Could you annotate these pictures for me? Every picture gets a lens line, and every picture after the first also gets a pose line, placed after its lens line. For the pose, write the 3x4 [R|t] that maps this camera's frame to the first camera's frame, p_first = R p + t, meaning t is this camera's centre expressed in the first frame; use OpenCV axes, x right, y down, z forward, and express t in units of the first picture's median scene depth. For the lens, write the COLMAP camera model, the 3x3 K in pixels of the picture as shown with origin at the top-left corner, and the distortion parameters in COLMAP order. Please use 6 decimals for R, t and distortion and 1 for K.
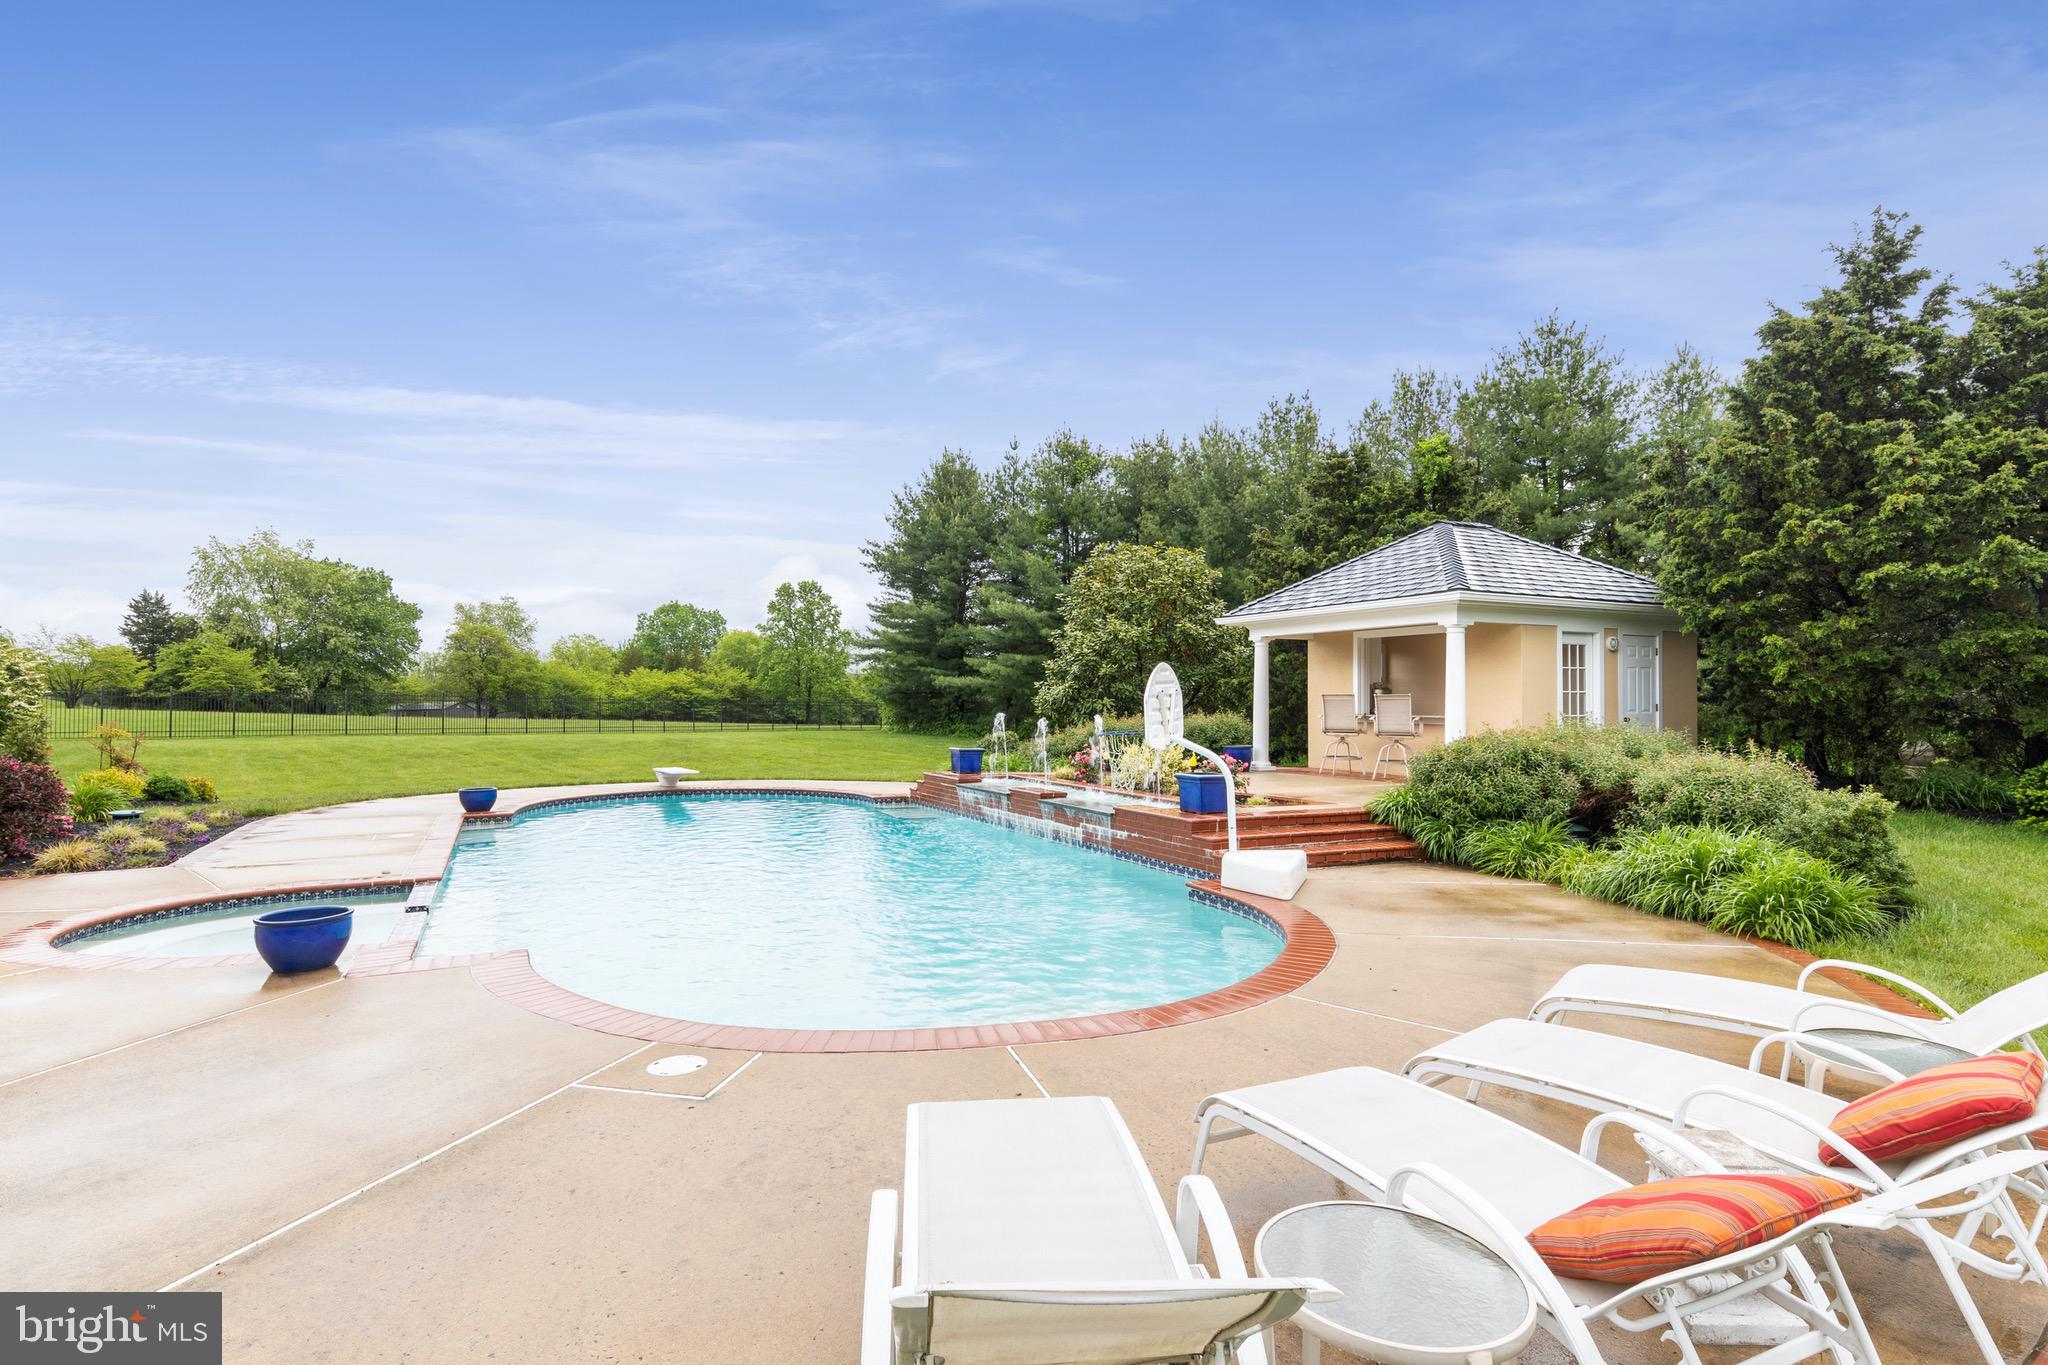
lens RADIAL K [[1059.1, 0, 1017.8], [0, 1059.1, 684.9], [0, 0, 1]] dist [0.005907, 0.000691]
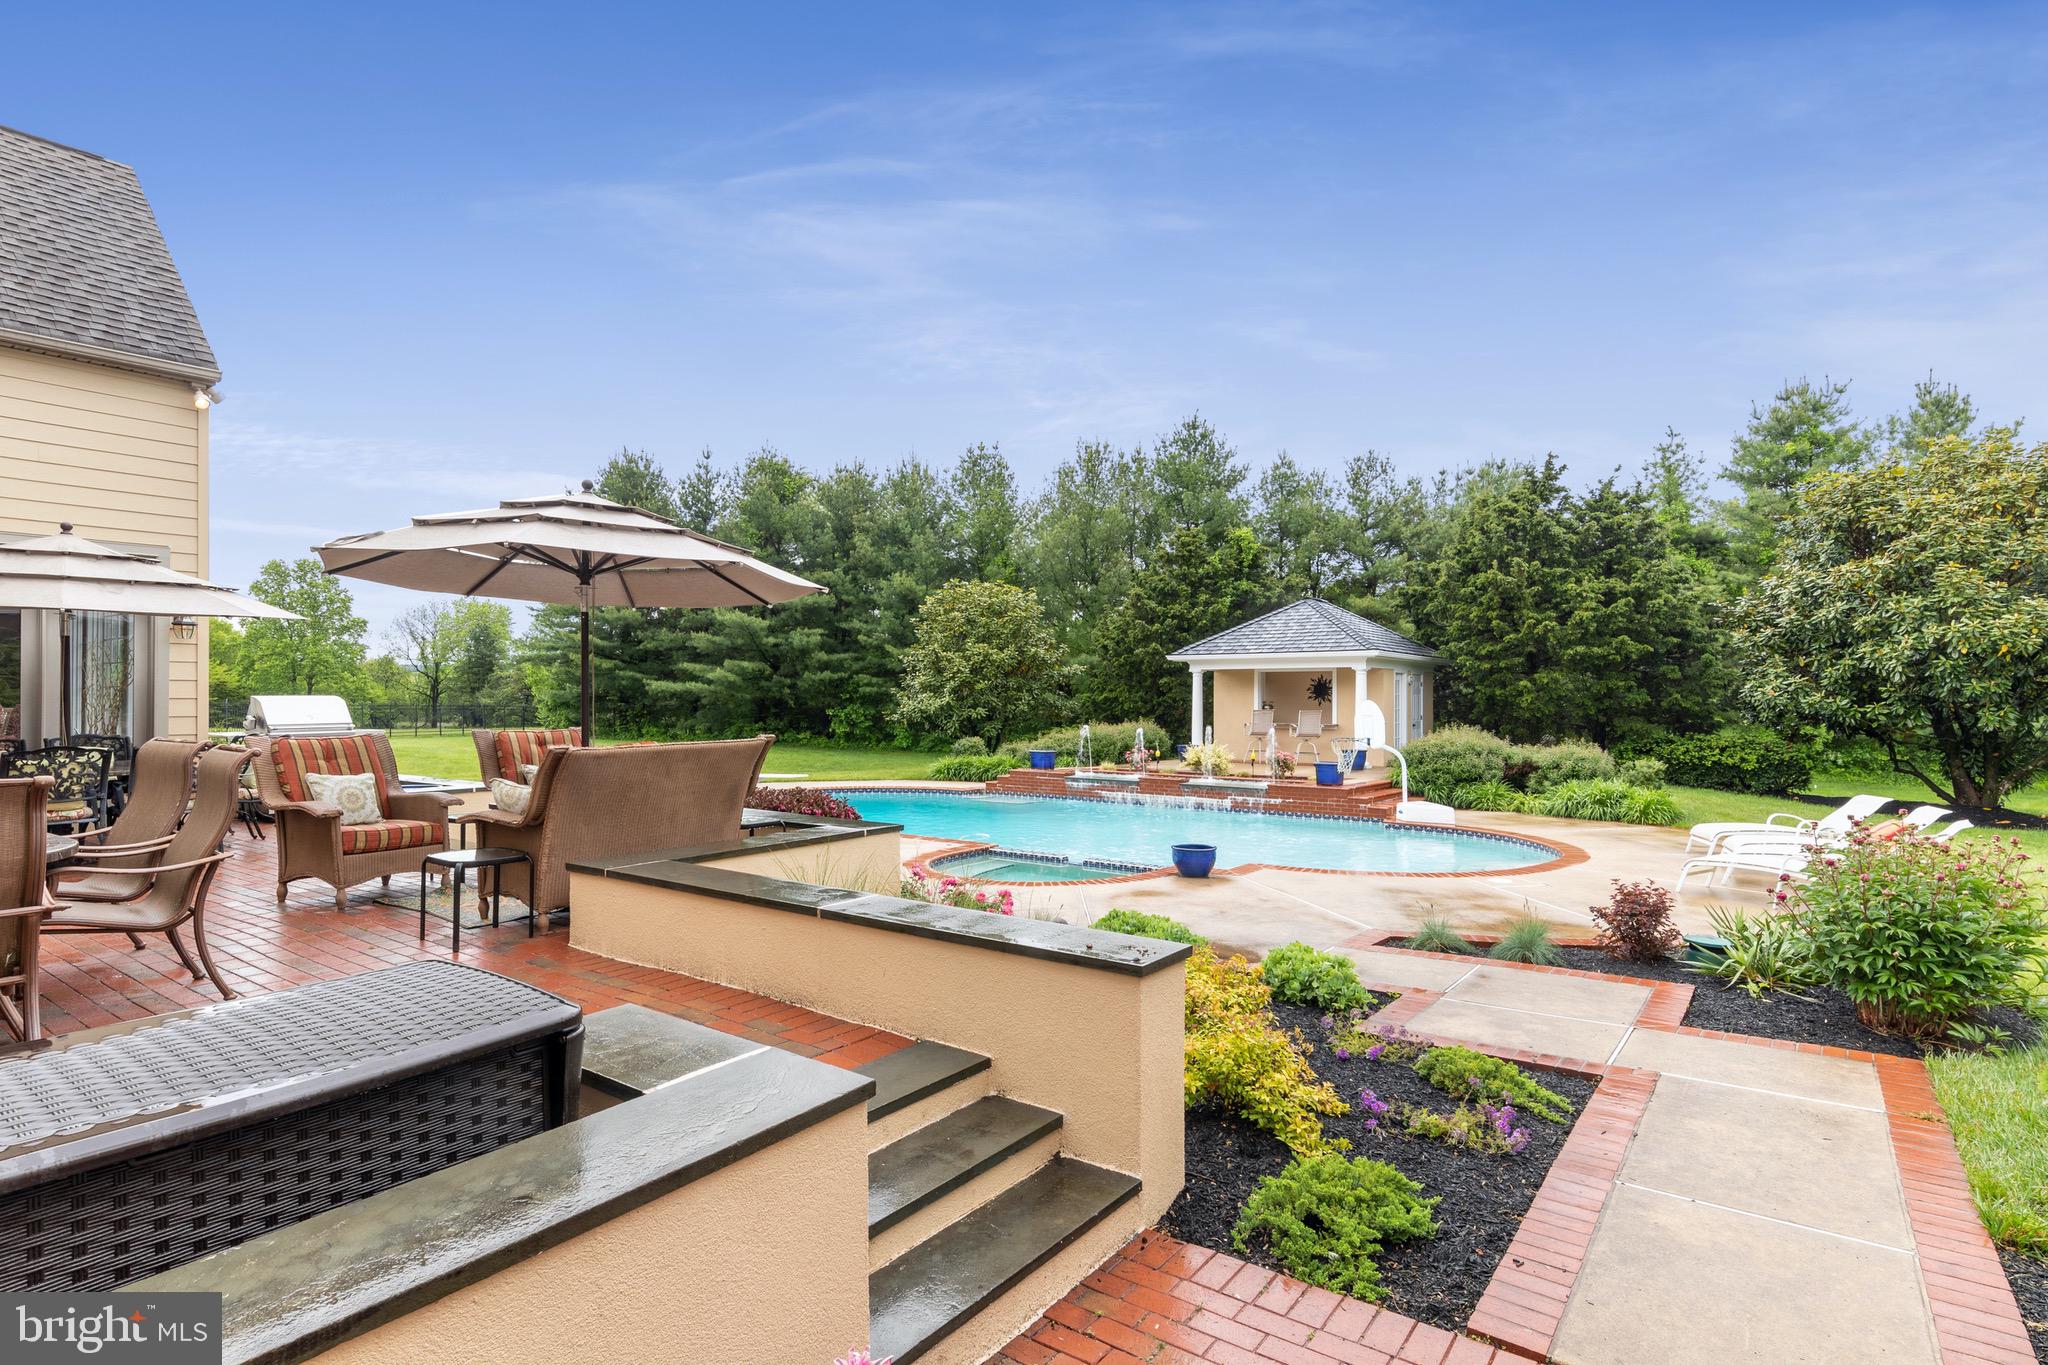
lens RADIAL K [[1059.1, 0, 1033.5], [0, 1059.1, 689.9], [0, 0, 1]] dist [0.005907, 0.000691]
pose [[0.885290, 0.005111, 0.465012, -0.630212], [-0.008536, 0.999950, 0.005260, -0.022617], [-0.464962, -0.008626, 0.885289, -0.171982]]
